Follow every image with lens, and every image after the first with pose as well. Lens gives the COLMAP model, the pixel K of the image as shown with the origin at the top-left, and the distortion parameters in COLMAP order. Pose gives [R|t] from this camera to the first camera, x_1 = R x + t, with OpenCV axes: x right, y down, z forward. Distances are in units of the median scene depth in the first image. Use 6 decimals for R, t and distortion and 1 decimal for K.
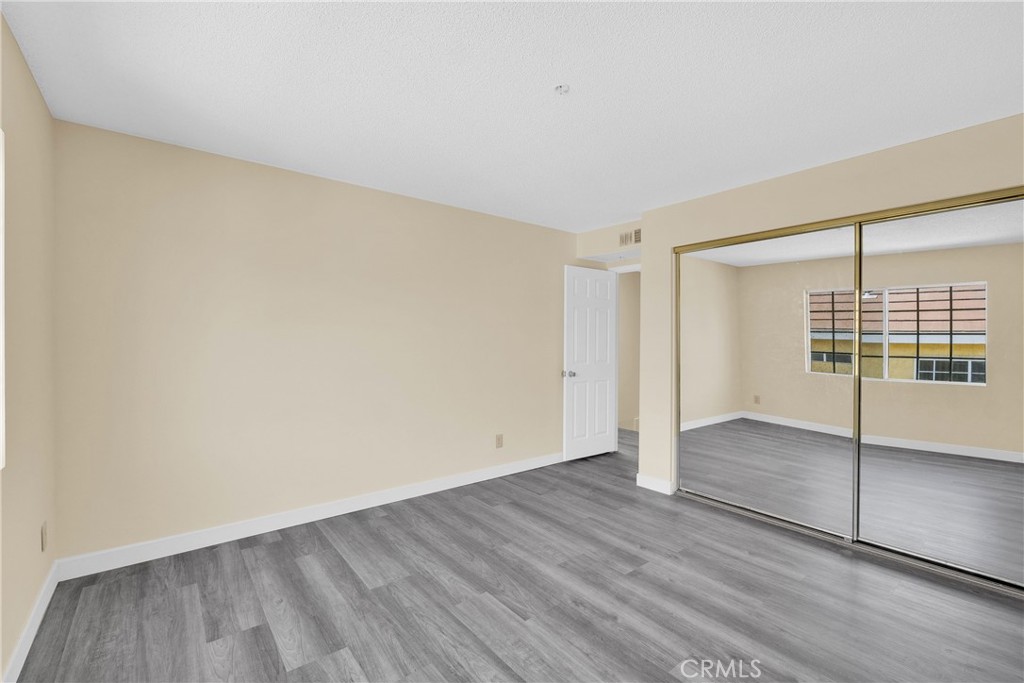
lens RADIAL K [[437.2, 0, 510.0], [0, 437.2, 342.6], [0, 0, 1]] dist [-0.007428, 0.000556]
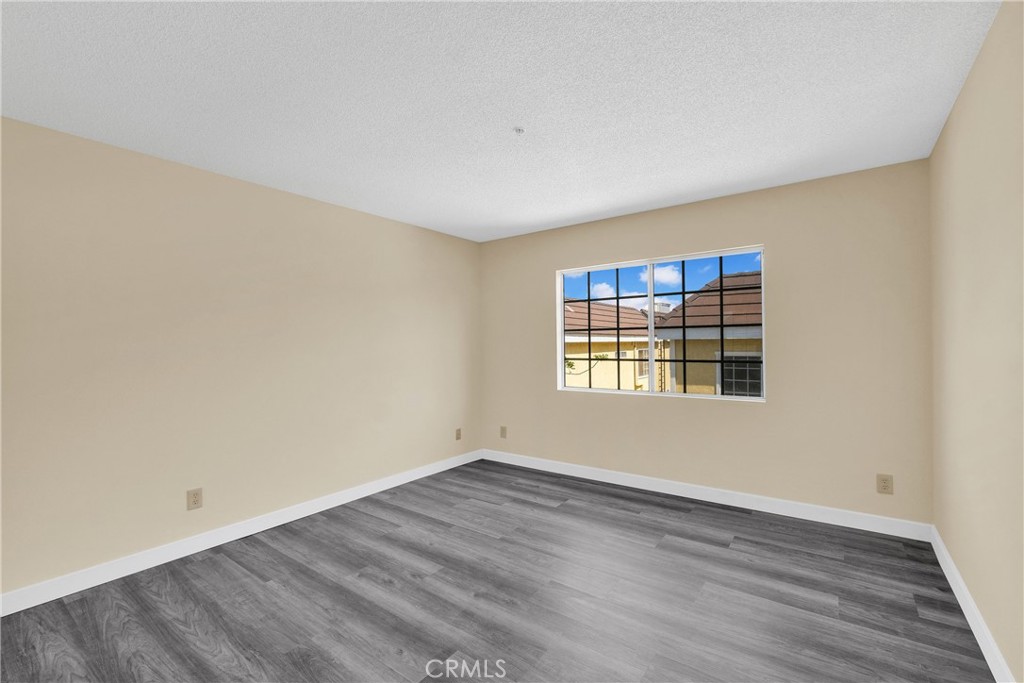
lens RADIAL K [[437.2, 0, 510.0], [0, 437.2, 342.6], [0, 0, 1]] dist [-0.007428, 0.000556]
pose [[-0.967532, 0.005491, -0.252689, 0.404120], [0.004761, 0.999983, 0.003501, -0.012225], [0.252704, 0.002184, -0.967541, 1.946058]]
